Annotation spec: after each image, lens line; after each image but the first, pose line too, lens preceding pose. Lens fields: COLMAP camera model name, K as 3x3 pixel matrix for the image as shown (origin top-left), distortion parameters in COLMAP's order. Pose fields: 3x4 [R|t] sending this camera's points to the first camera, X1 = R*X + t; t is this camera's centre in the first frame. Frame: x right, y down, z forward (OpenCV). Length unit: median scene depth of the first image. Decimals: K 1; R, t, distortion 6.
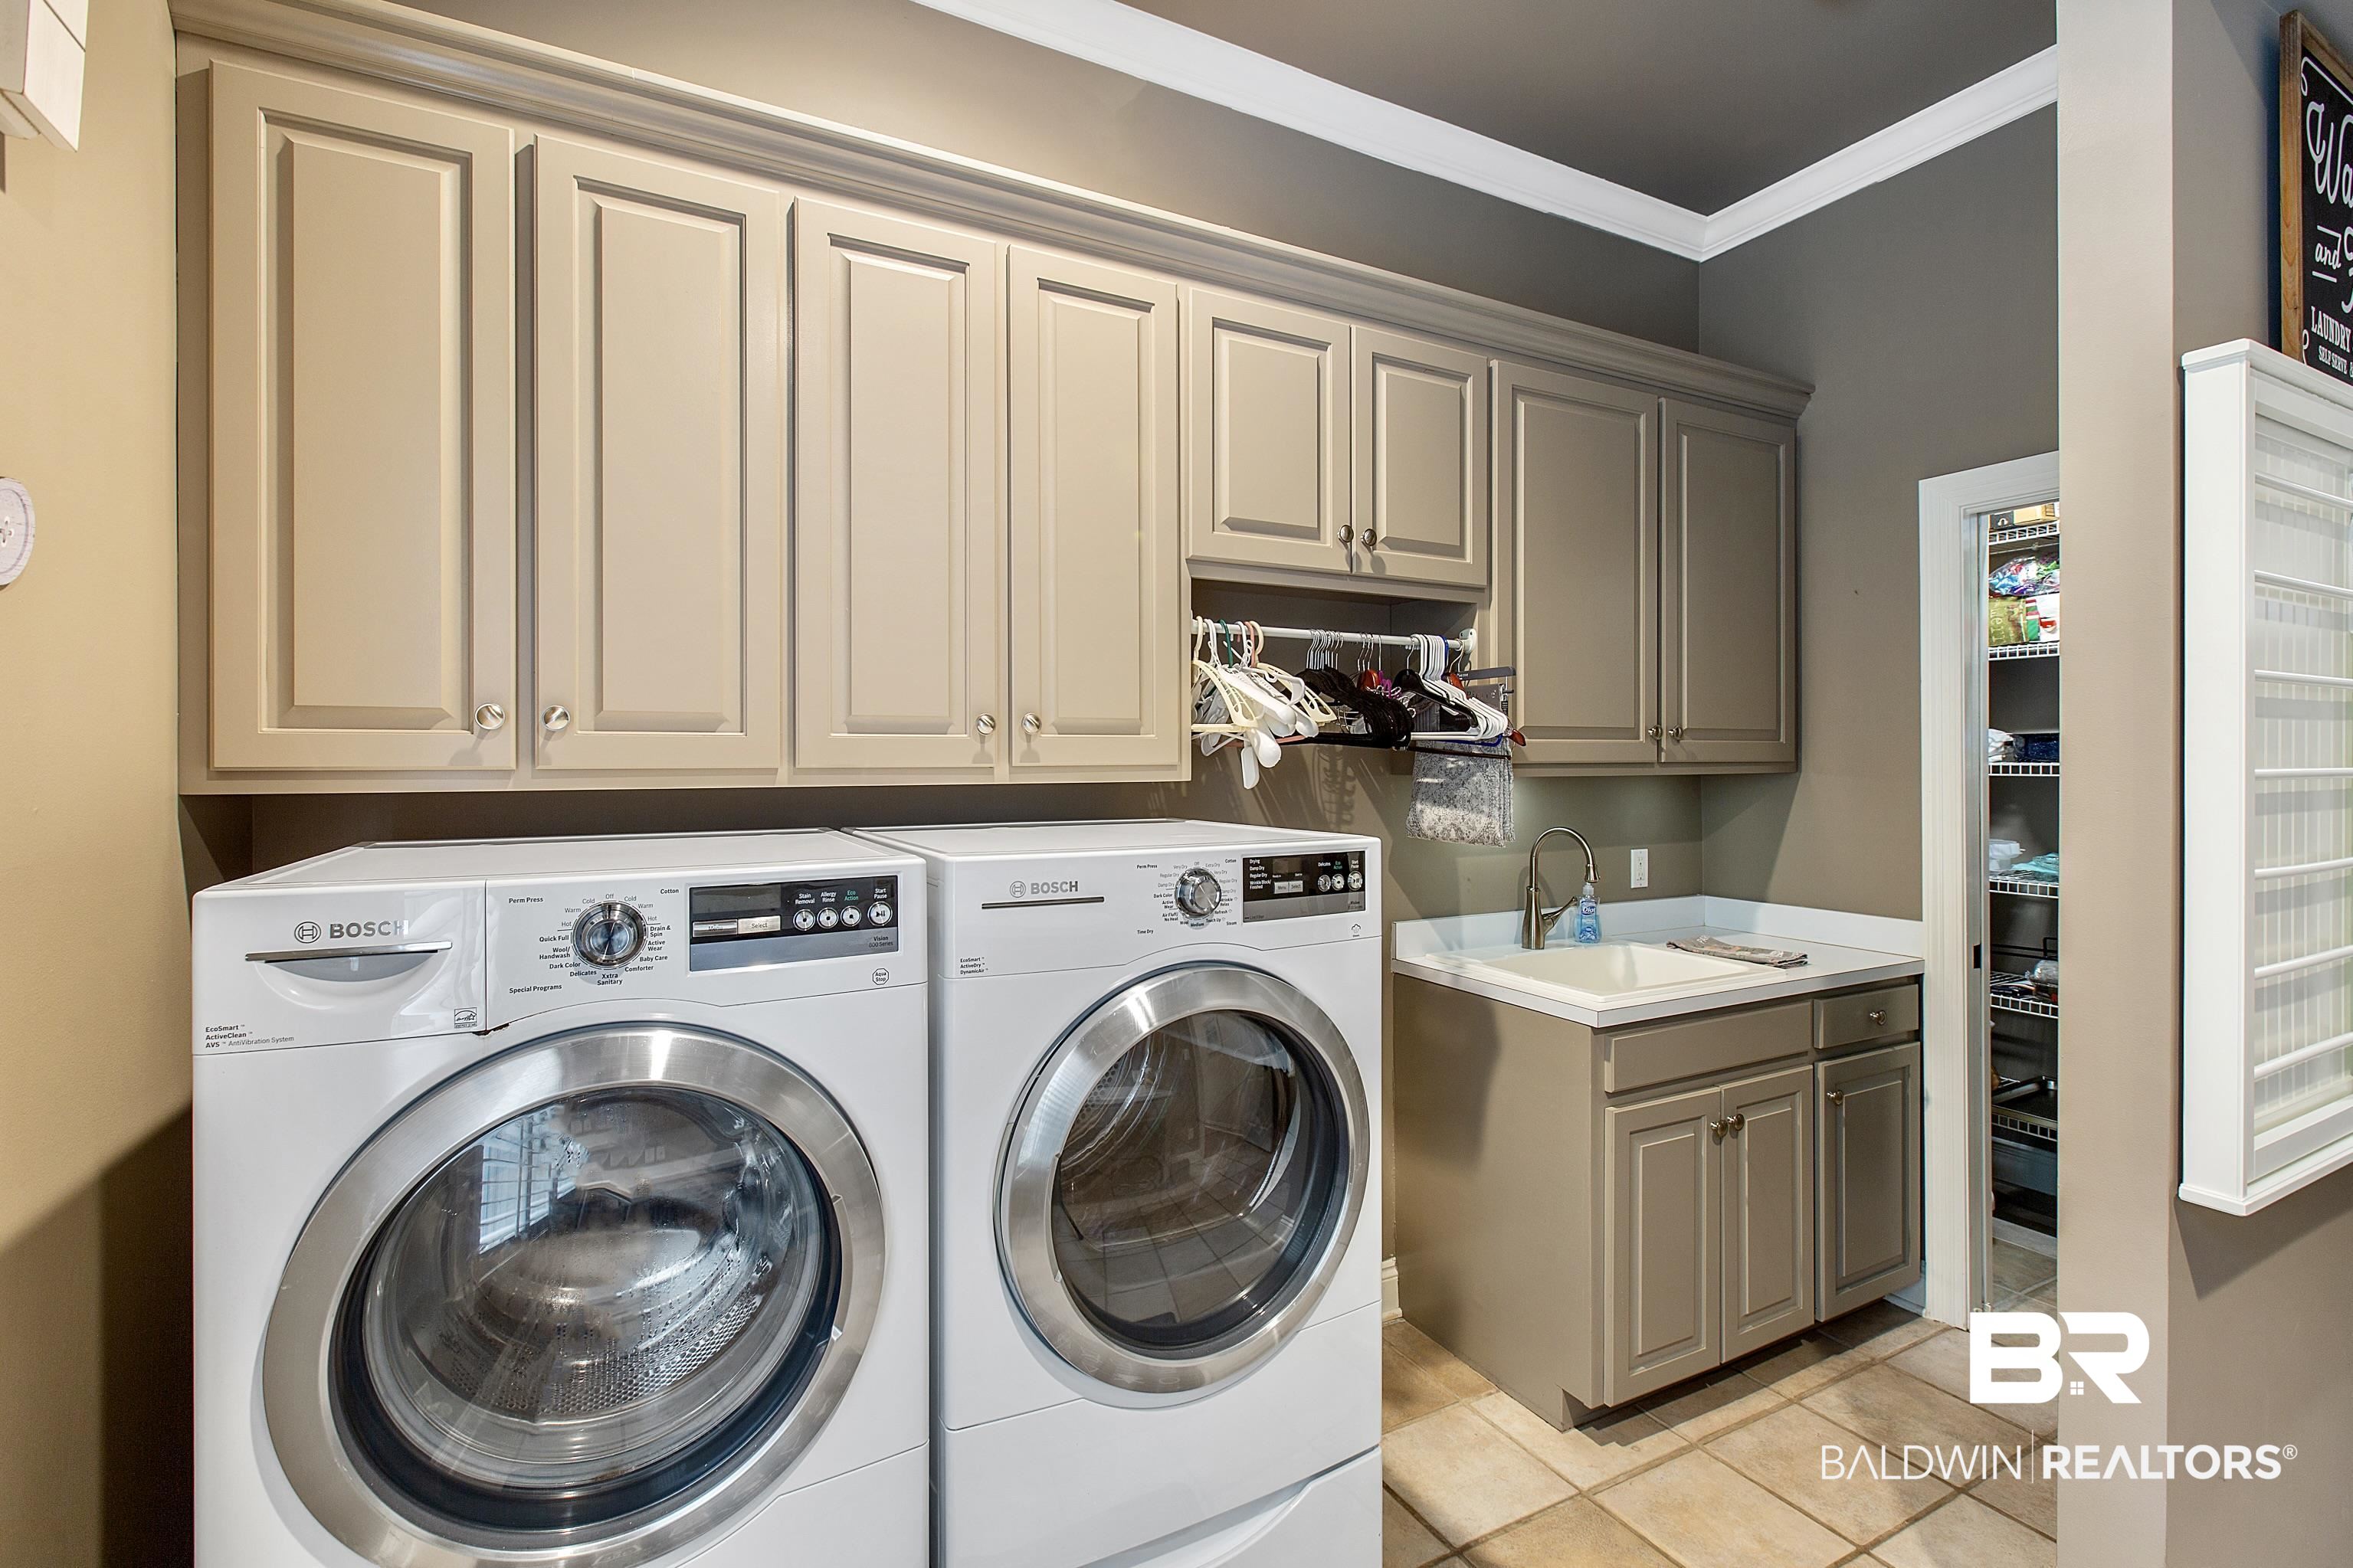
lens RADIAL K [[1056.3, 0, 1173.6], [0, 1056.3, 753.5], [0, 0, 1]] dist [-0.000481, 0.000098]
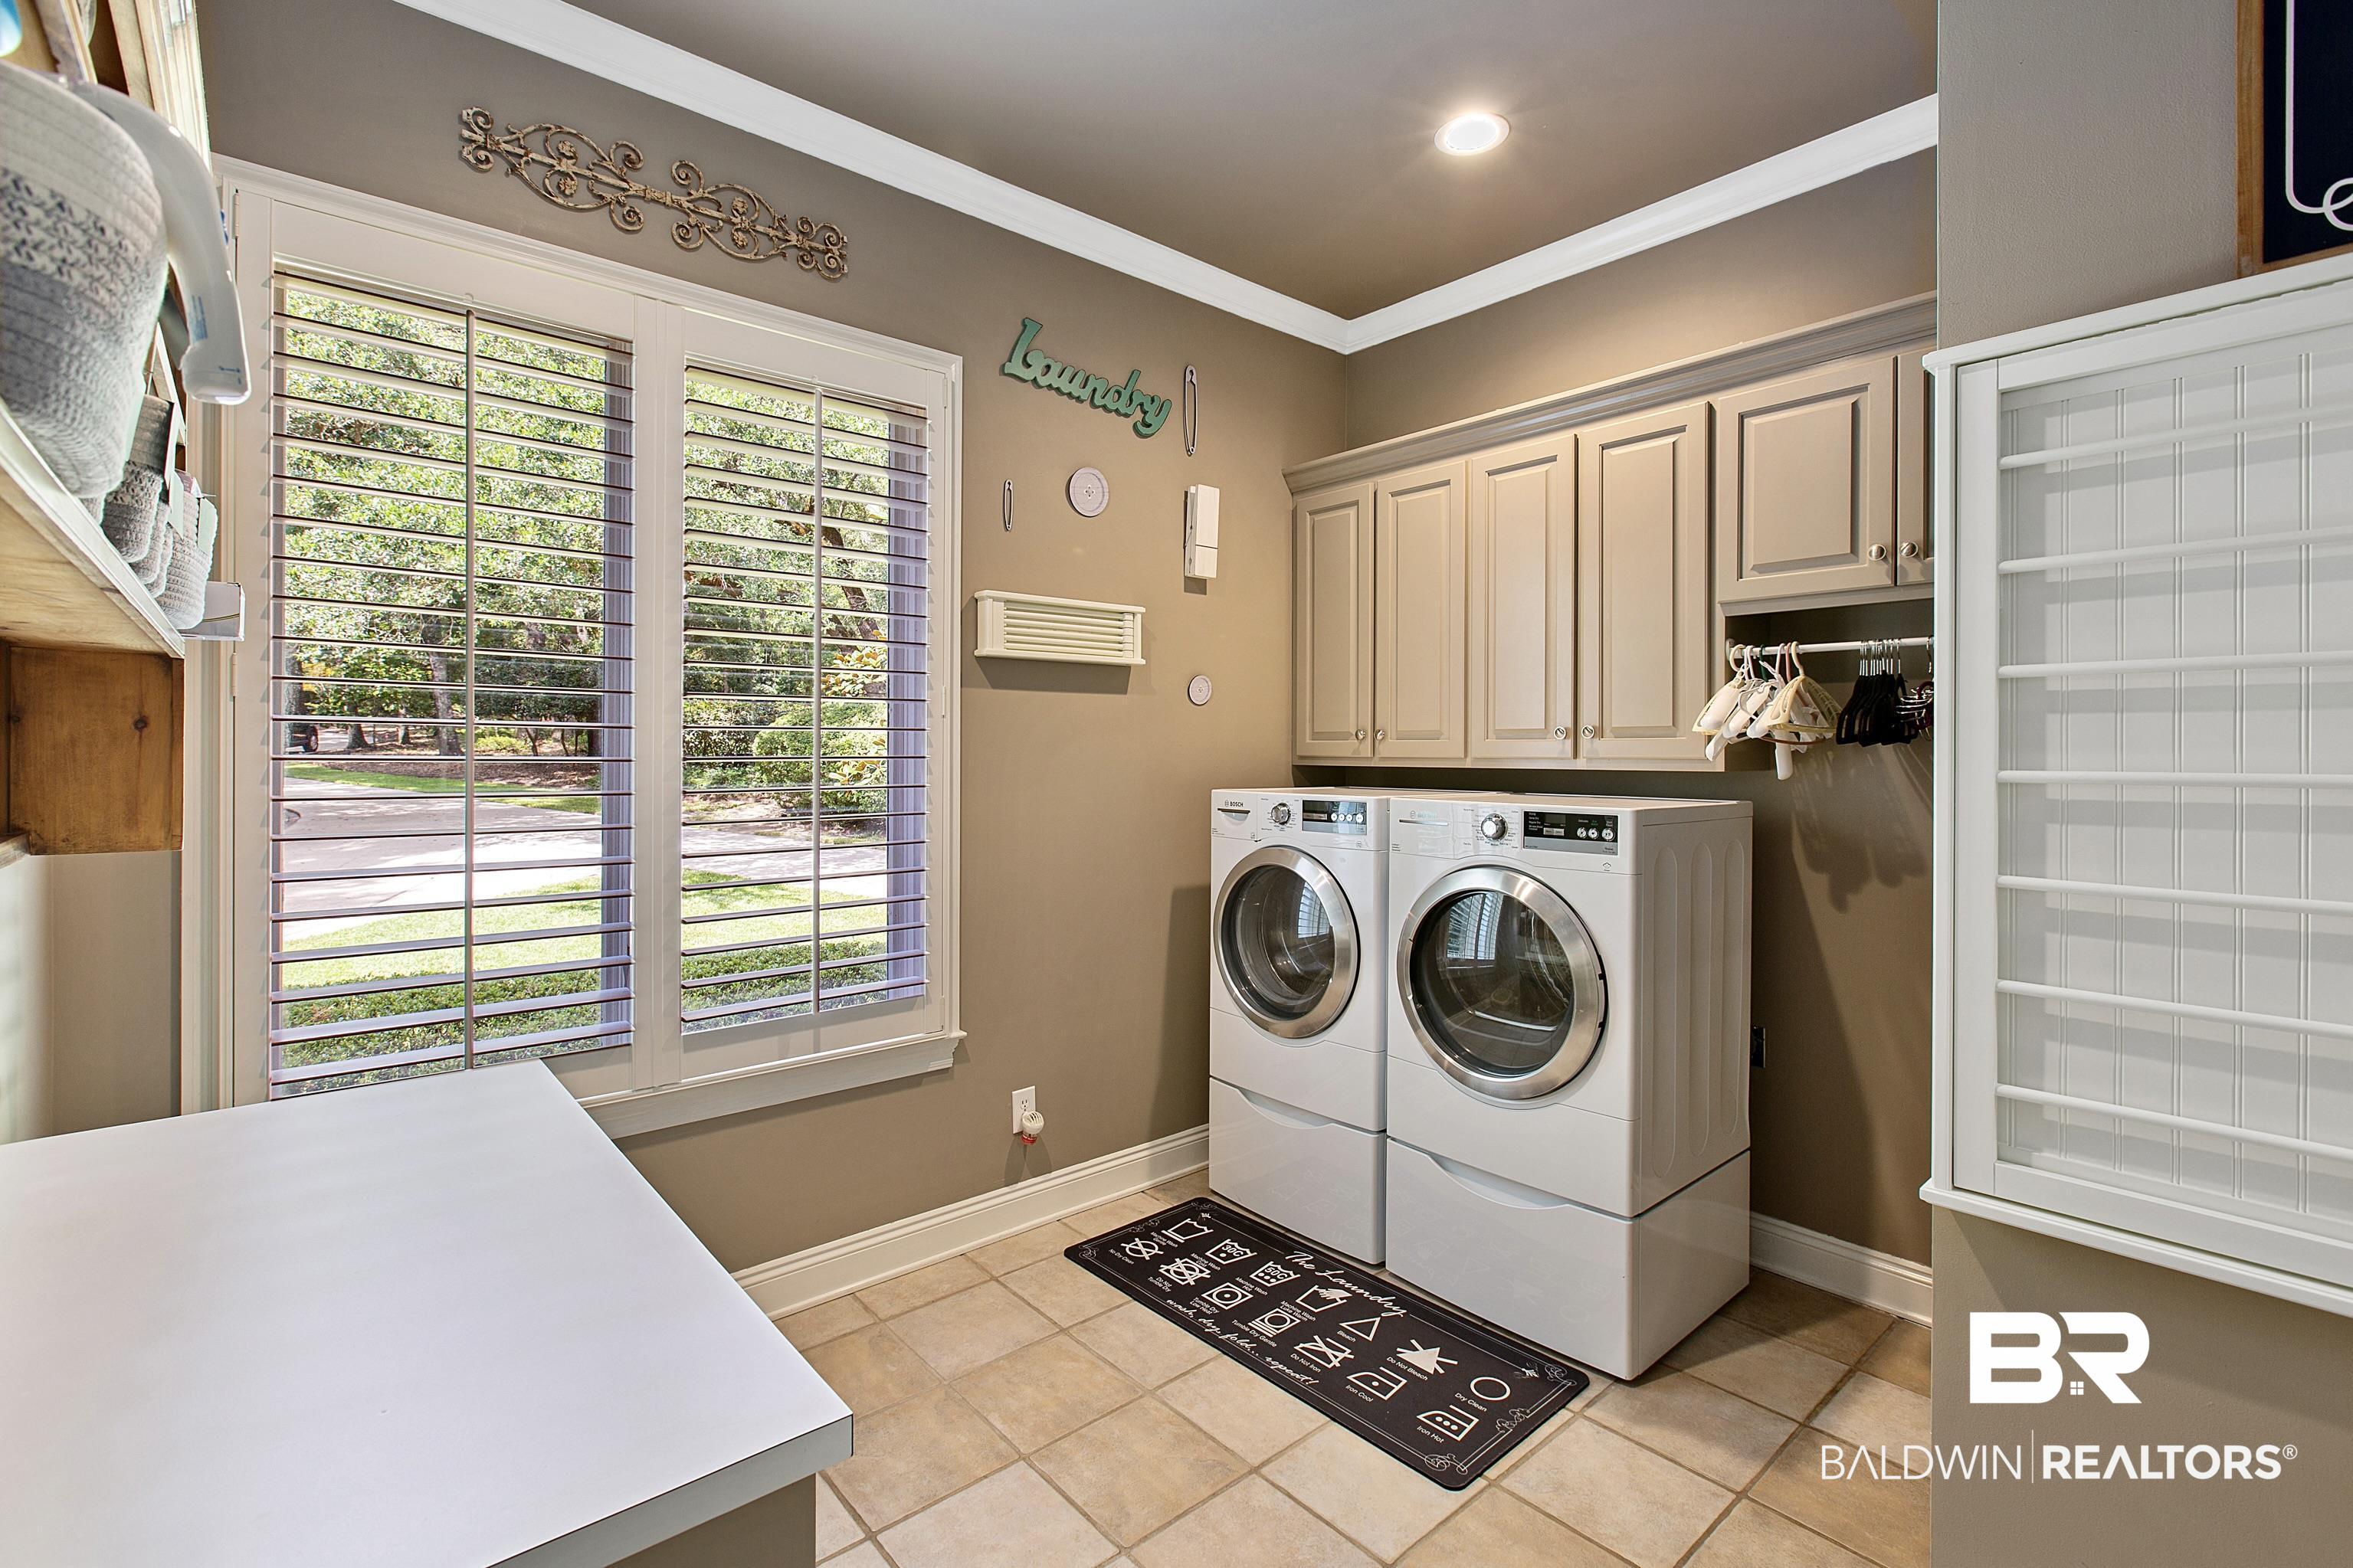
lens RADIAL K [[1056.3, 0, 1173.6], [0, 1056.3, 753.5], [0, 0, 1]] dist [-0.000481, 0.000098]
pose [[0.228534, 0.004050, -0.973527, 1.541241], [-0.000103, 0.999991, 0.004136, -0.002481], [0.973536, -0.000845, 0.228533, 0.043788]]
